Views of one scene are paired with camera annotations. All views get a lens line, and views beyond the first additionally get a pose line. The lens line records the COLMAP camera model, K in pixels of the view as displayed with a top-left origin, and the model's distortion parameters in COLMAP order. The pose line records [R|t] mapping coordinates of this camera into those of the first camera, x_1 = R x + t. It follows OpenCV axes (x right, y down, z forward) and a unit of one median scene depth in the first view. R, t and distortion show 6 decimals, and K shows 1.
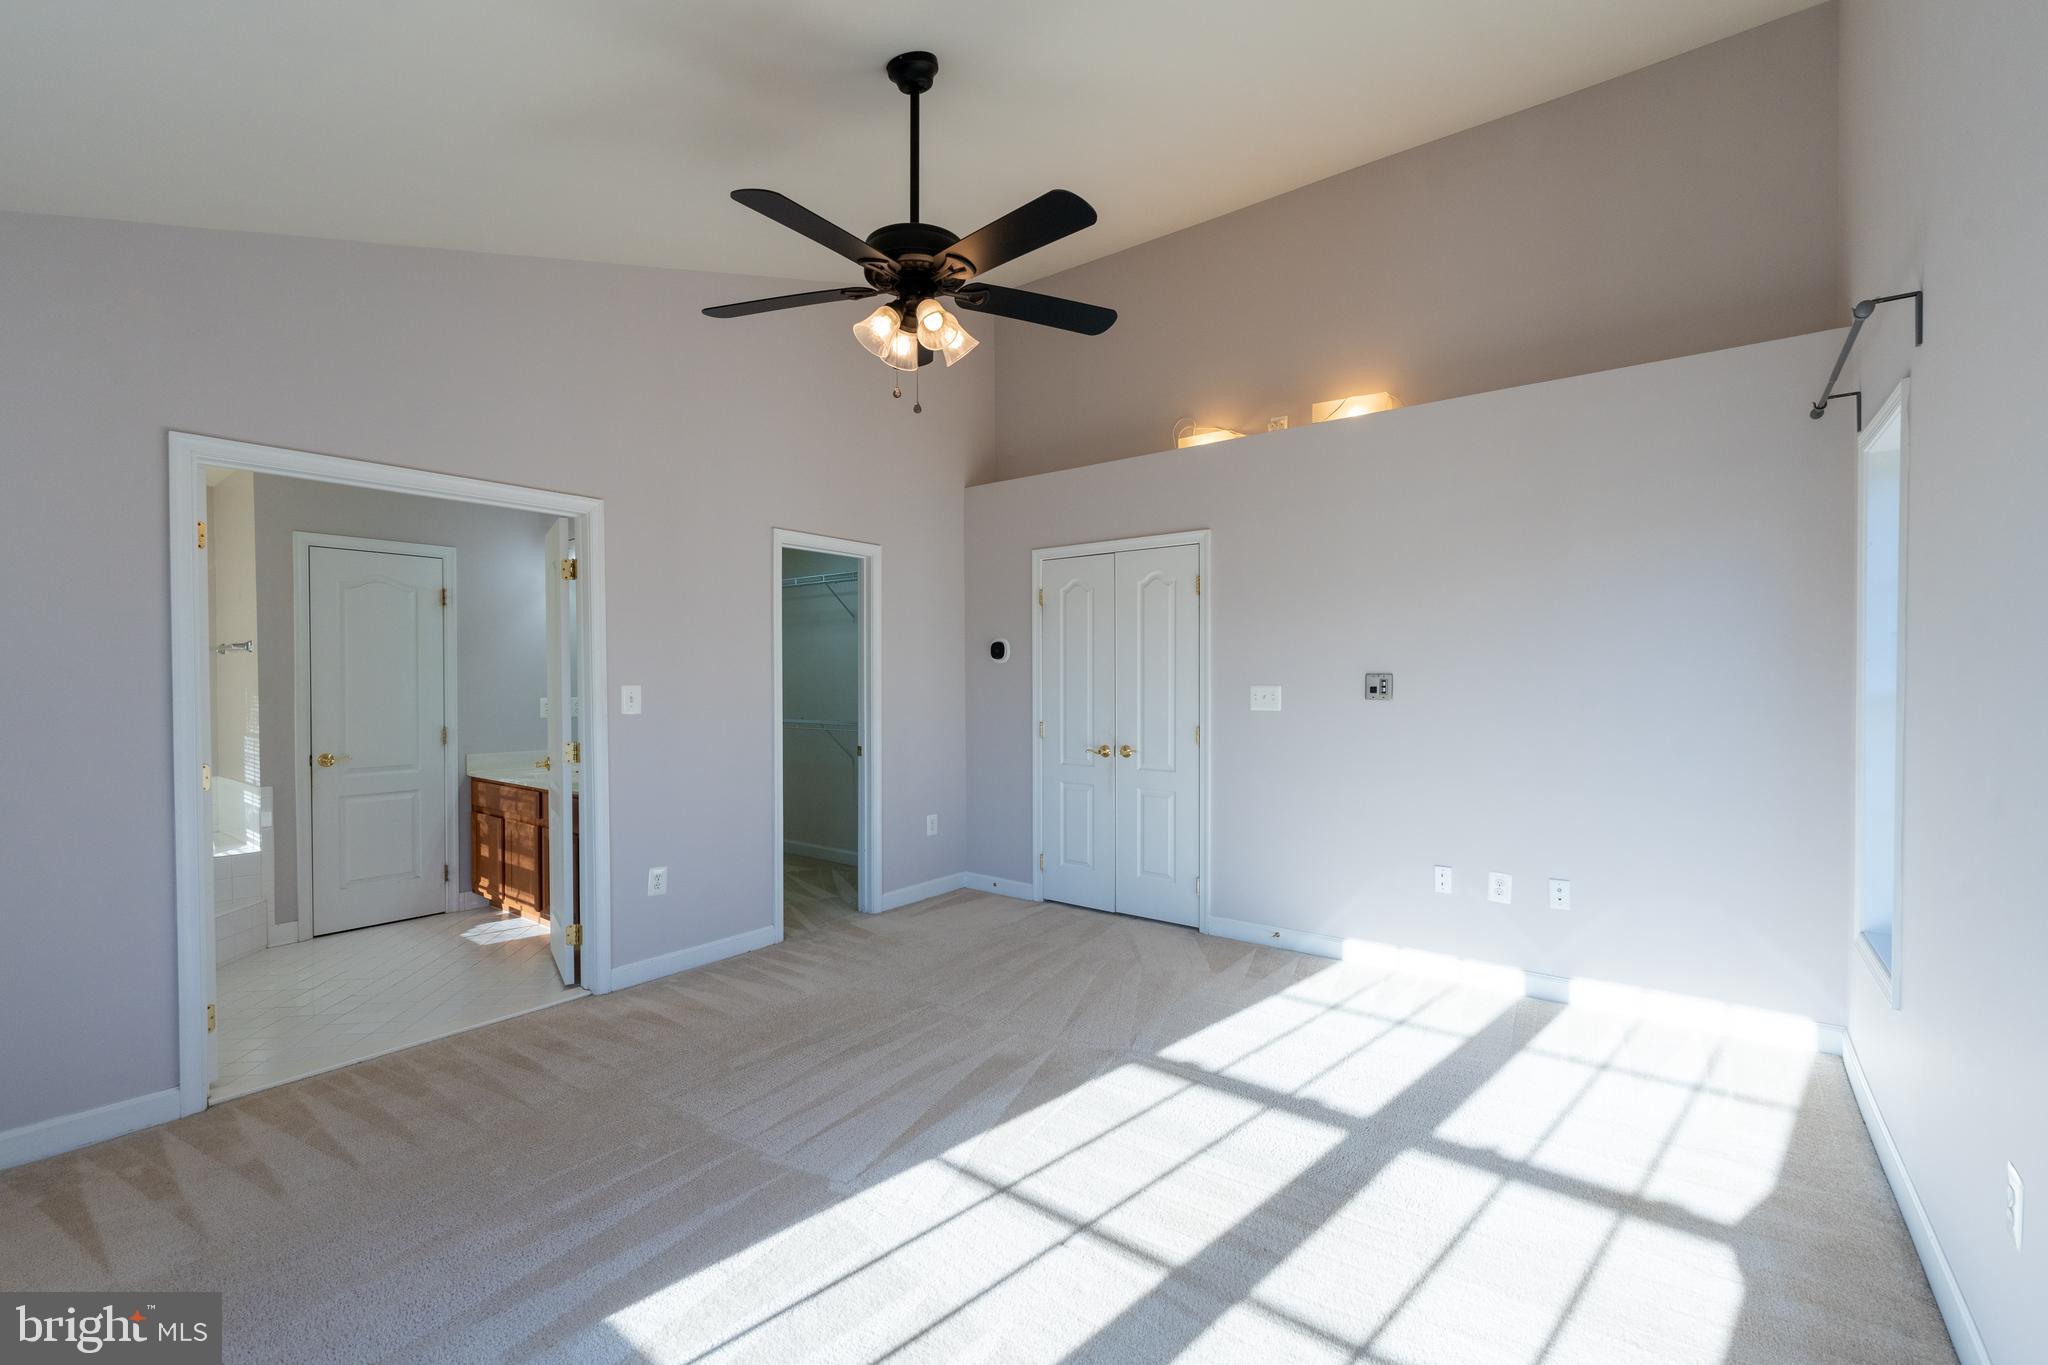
lens RADIAL K [[844.3, 0, 1036.3], [0, 844.3, 690.6], [0, 0, 1]] dist [-0.000846, 0.000022]
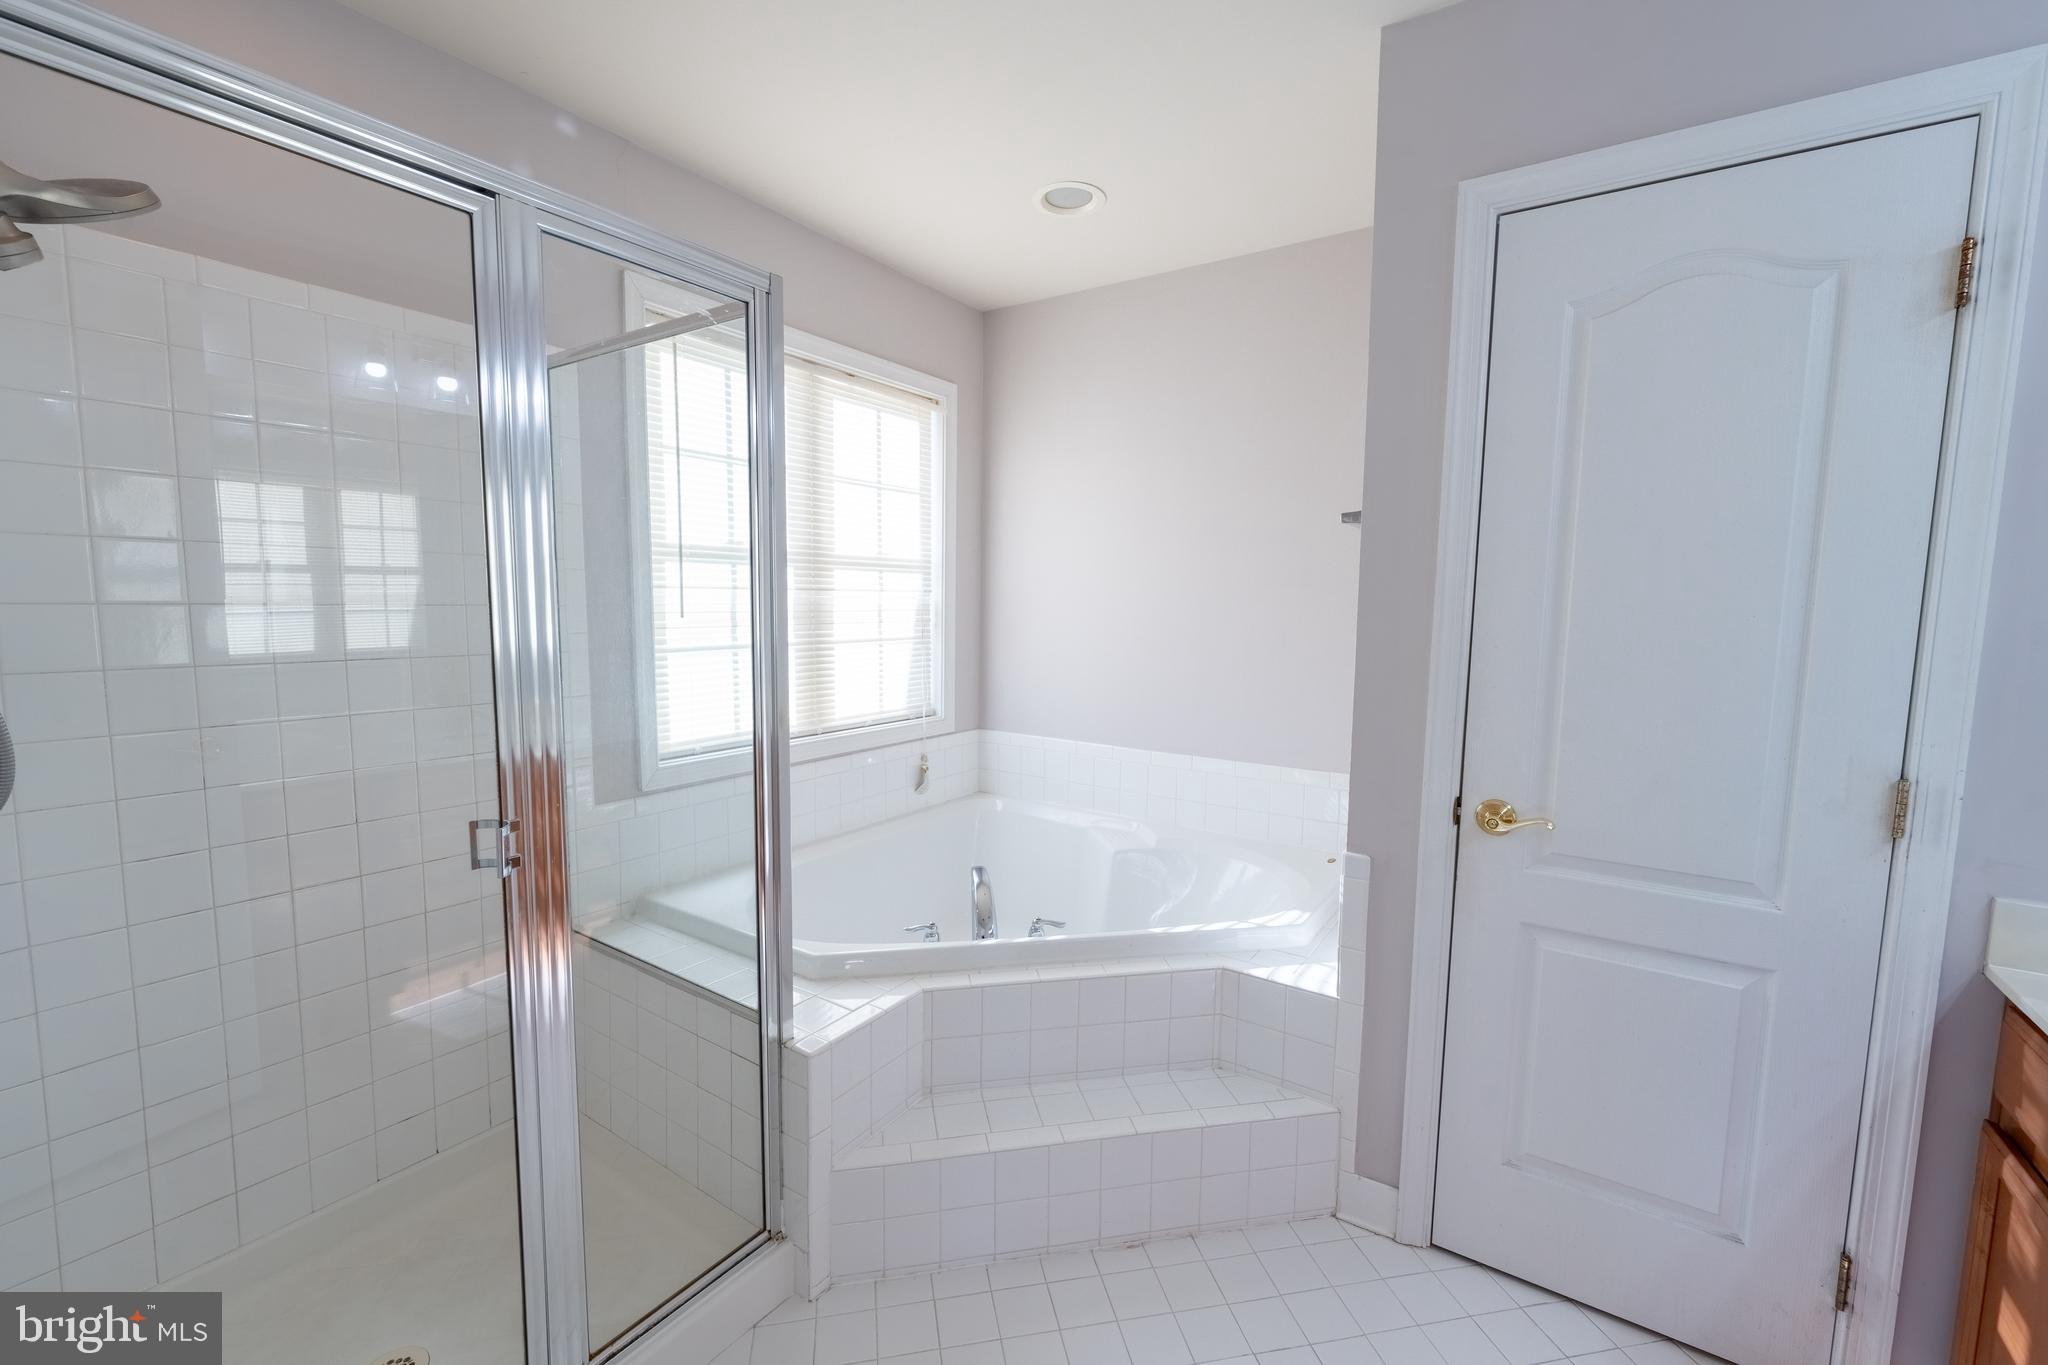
lens RADIAL K [[842.7, 0, 1020.0], [0, 842.7, 679.9], [0, 0, 1]] dist [-0.007582, -0.000149]
pose [[0.010426, 0.098205, -0.995112, -0.446578], [-0.025705, 0.994863, 0.097911, -0.005899], [0.999615, 0.024558, 0.012897, 0.720194]]
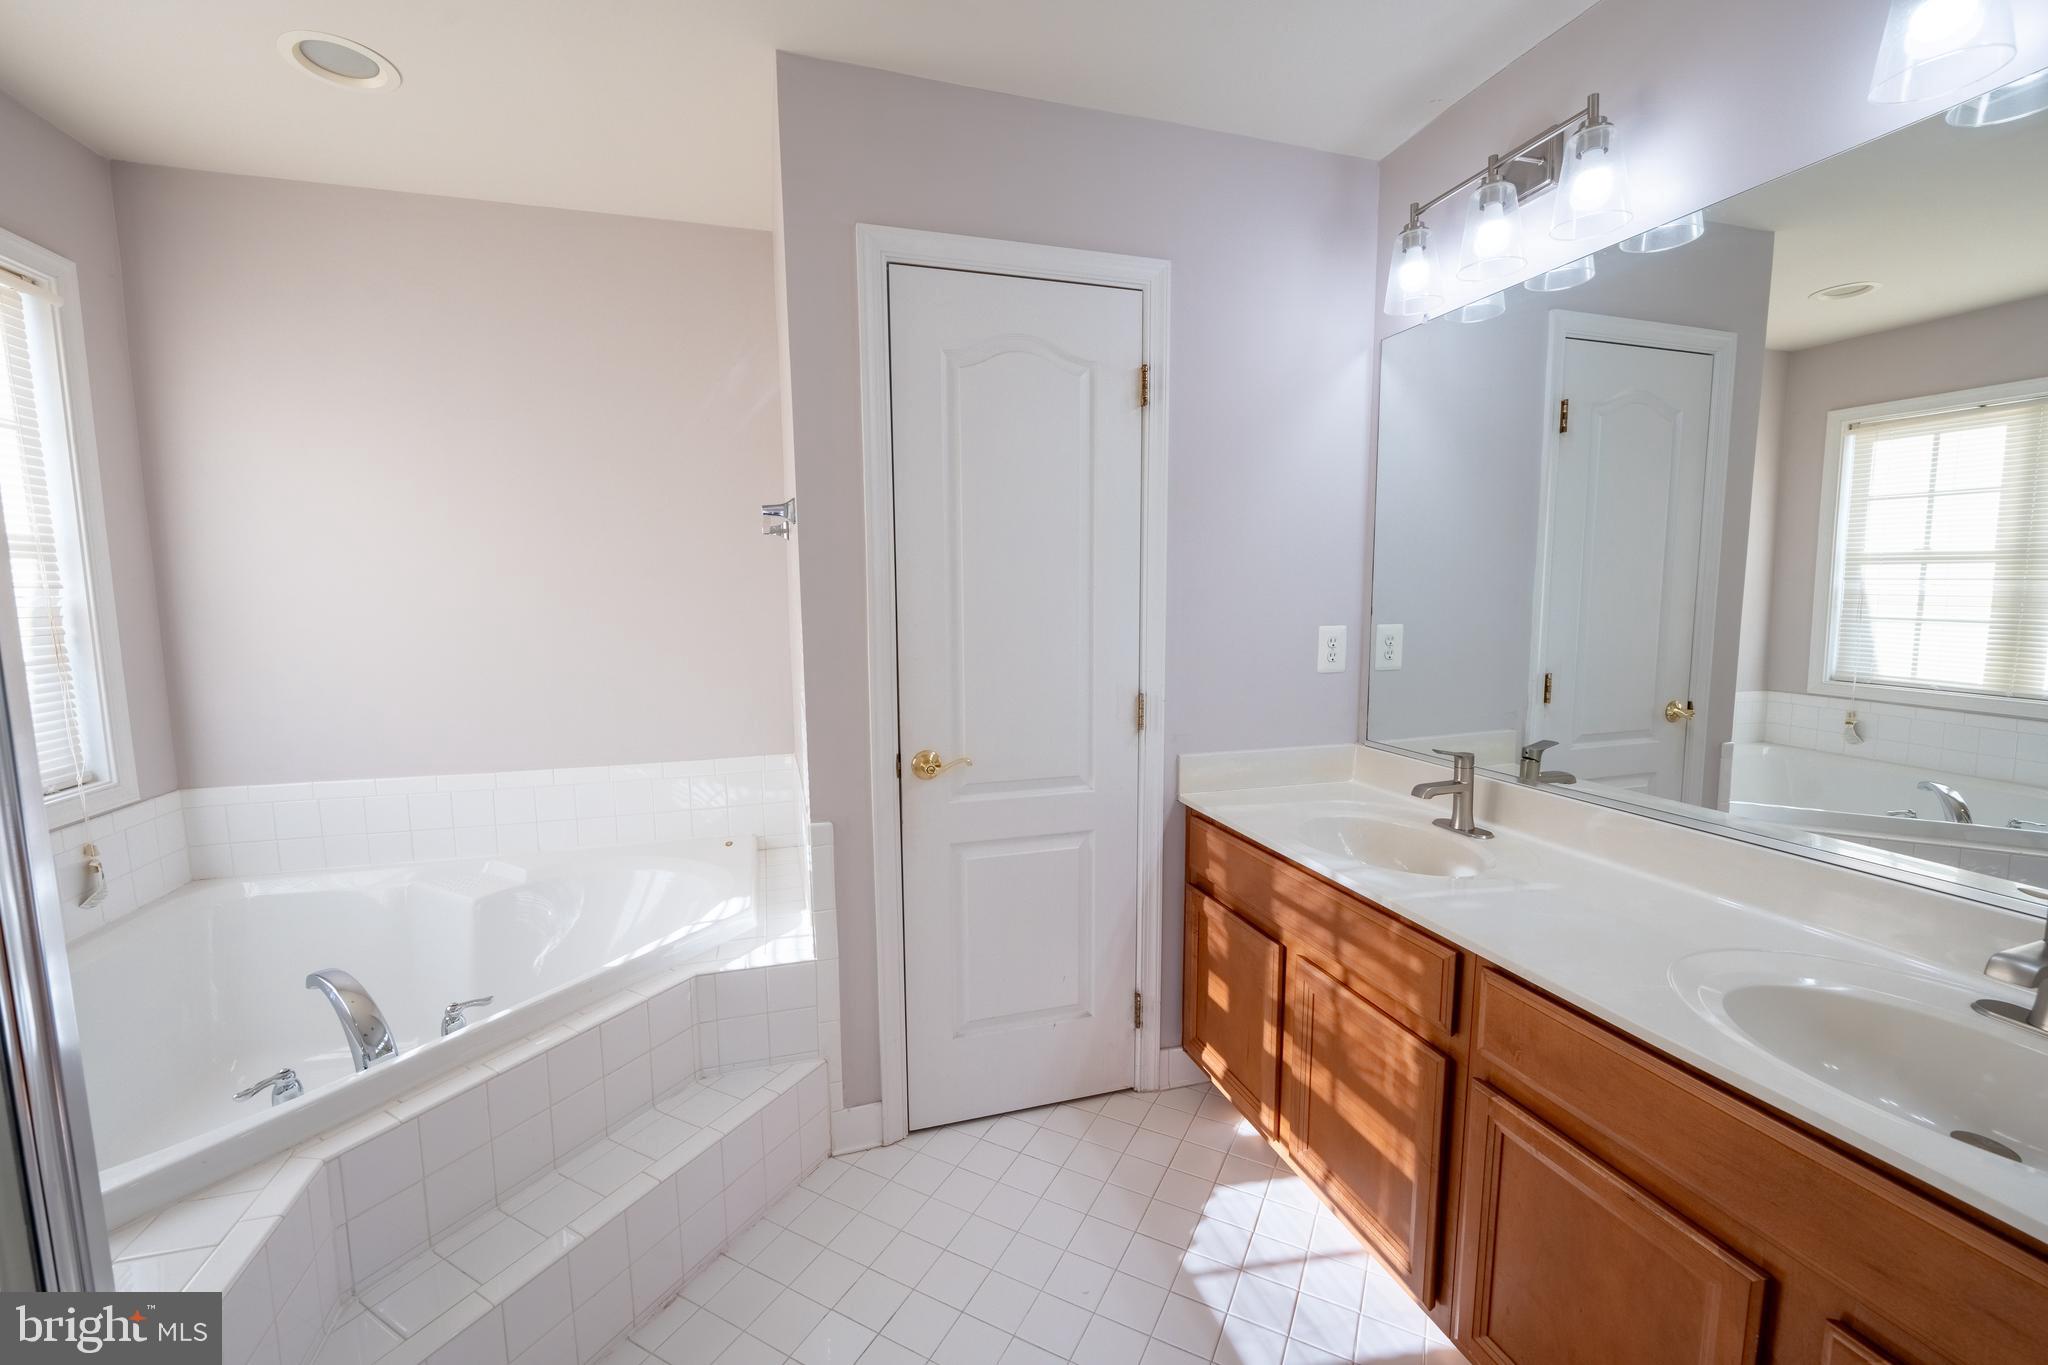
lens RADIAL K [[833.3, 0, 1015.8], [0, 833.3, 680.7], [0, 0, 1]] dist [-0.016215, -0.000018]
pose [[0.791213, 0.065150, -0.608060, -0.494028], [-0.005567, 0.995035, 0.099370, -0.004763], [0.611515, -0.075238, 0.787648, 0.626820]]
